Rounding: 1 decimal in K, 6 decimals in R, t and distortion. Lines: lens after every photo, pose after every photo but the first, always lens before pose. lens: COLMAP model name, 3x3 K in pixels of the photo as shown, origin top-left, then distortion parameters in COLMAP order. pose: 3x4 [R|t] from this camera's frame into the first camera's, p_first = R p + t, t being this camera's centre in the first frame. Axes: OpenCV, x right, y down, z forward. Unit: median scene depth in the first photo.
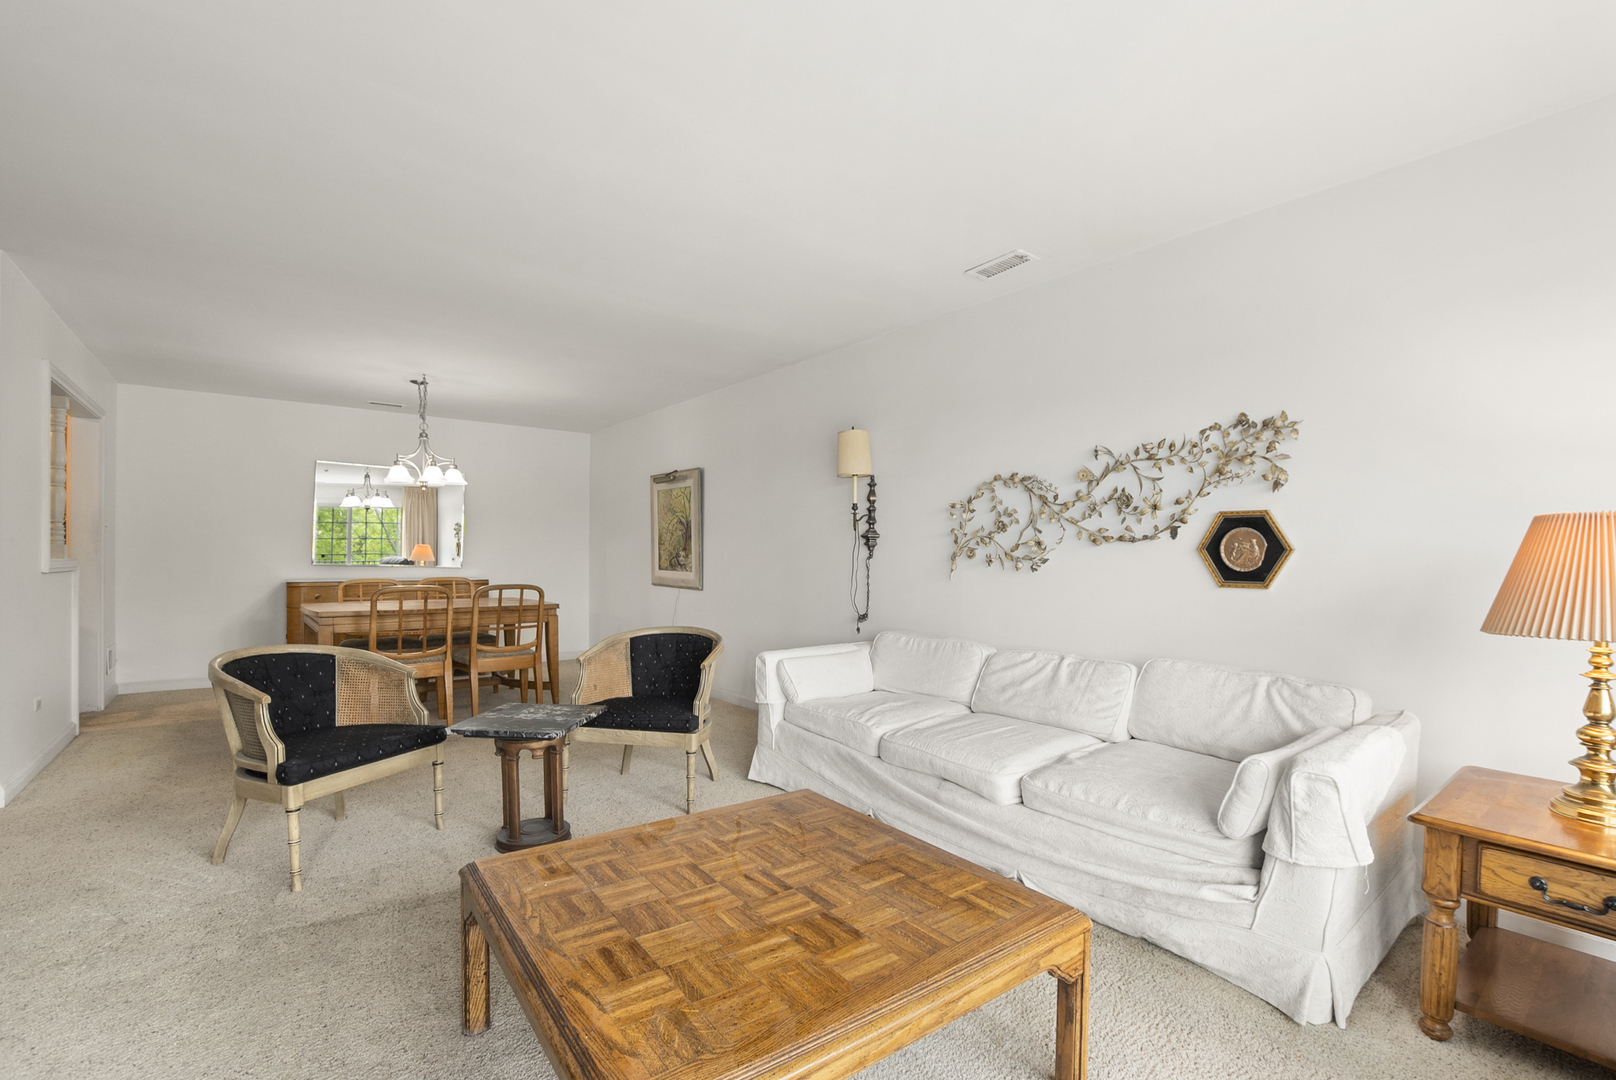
lens RADIAL K [[708.3, 0, 767.2], [0, 708.3, 556.9], [0, 0, 1]] dist [0.003124, -0.001053]
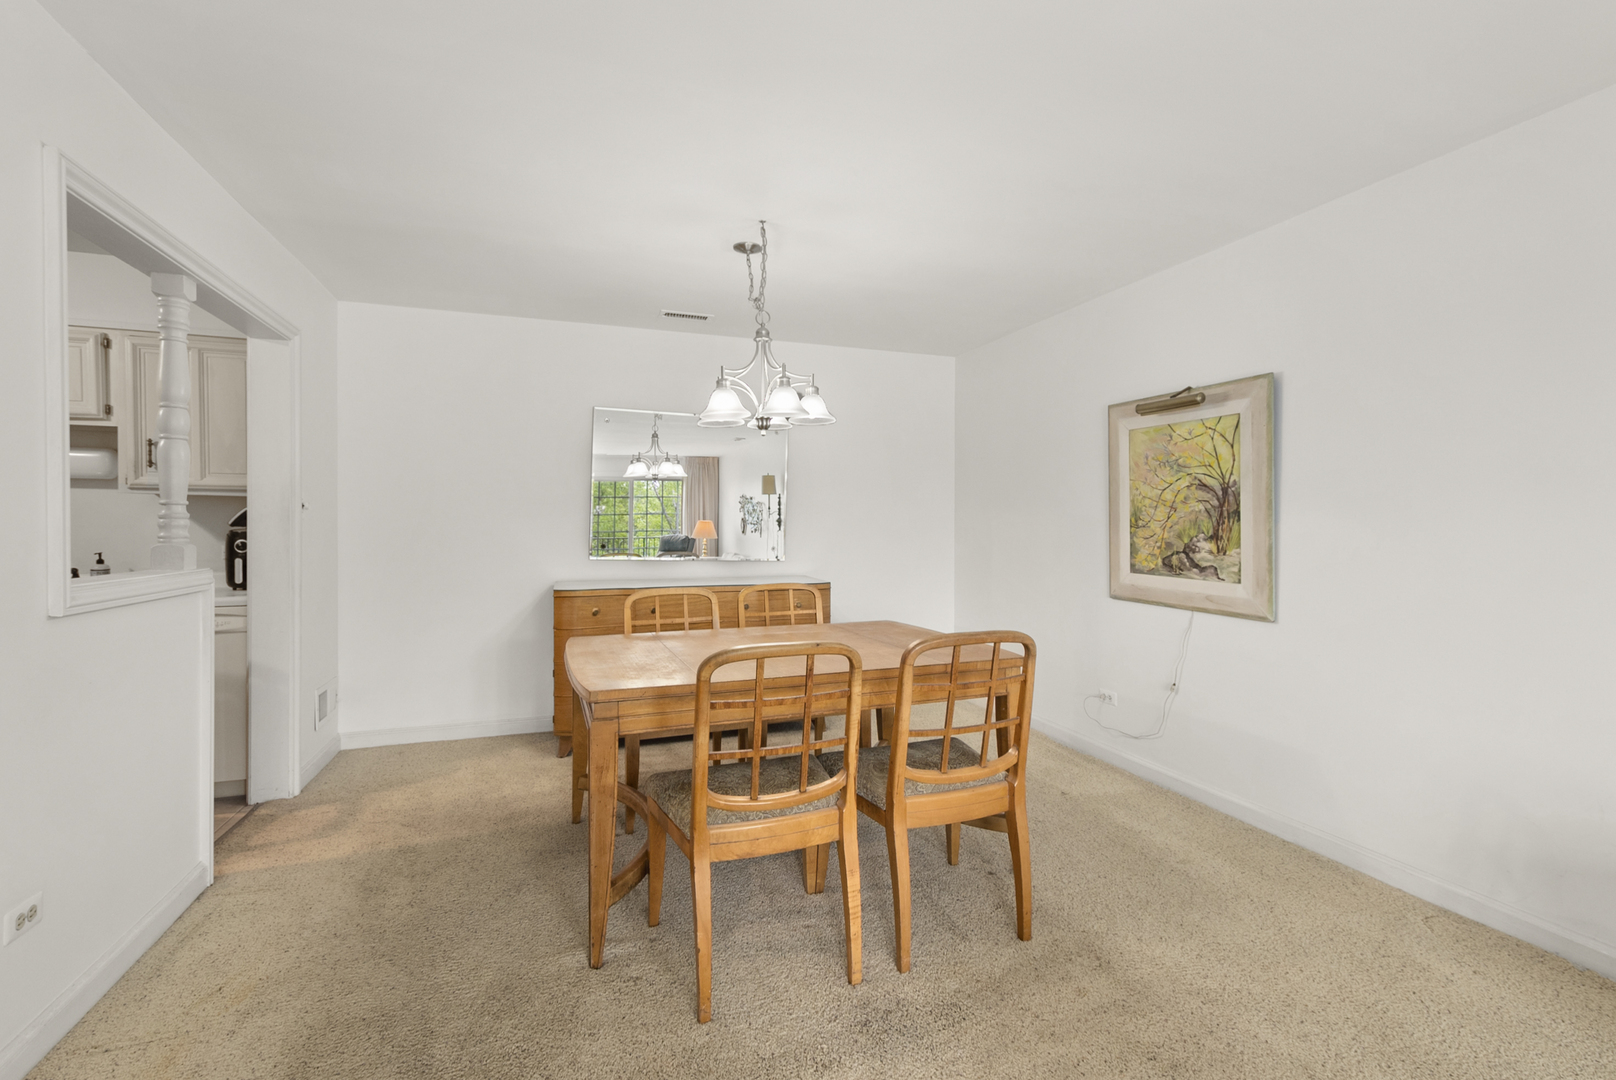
lens RADIAL K [[708.3, 0, 815.1], [0, 708.3, 531.6], [0, 0, 1]] dist [0.003124, -0.001053]
pose [[0.962299, -0.002826, -0.271980, -0.262329], [0.004929, 0.999963, 0.007048, -0.020786], [0.271950, -0.008123, 0.962277, 0.427799]]
